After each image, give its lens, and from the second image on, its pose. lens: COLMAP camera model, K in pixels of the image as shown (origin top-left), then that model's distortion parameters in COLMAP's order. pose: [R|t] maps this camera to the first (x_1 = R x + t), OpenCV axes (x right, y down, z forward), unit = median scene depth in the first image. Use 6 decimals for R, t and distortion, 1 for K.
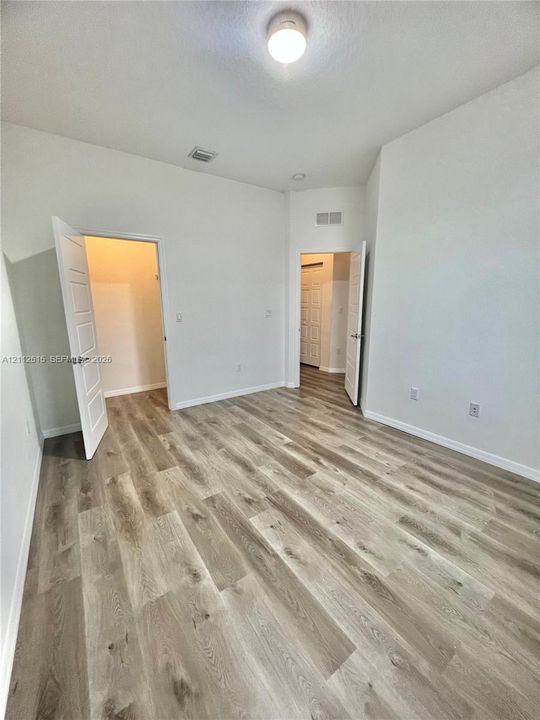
lens RADIAL K [[286.0, 0, 270.8], [0, 286.0, 359.5], [0, 0, 1]] dist [-0.004163, 0.000106]
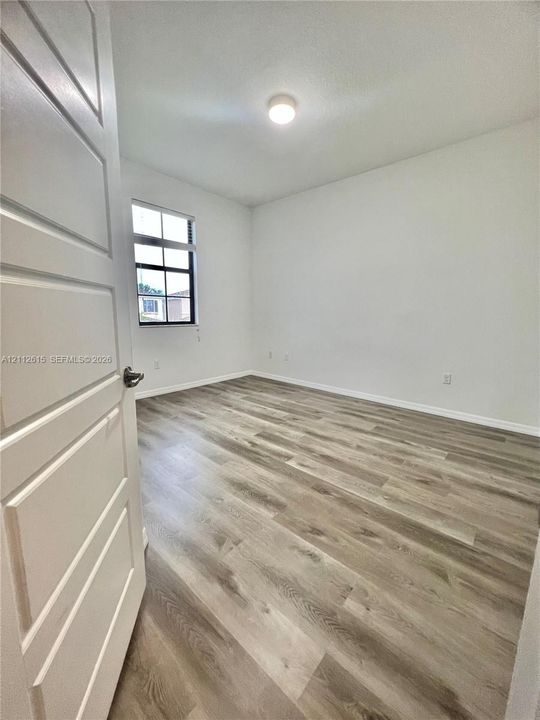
lens RADIAL K [[286.0, 0, 271.6], [0, 286.0, 359.8], [0, 0, 1]] dist [-0.004163, 0.000106]
pose [[-0.970362, 0.034410, -0.239193, 0.329909], [-0.054810, 0.932677, 0.356525, -0.286664], [0.235358, 0.359068, -0.903148, 1.813934]]
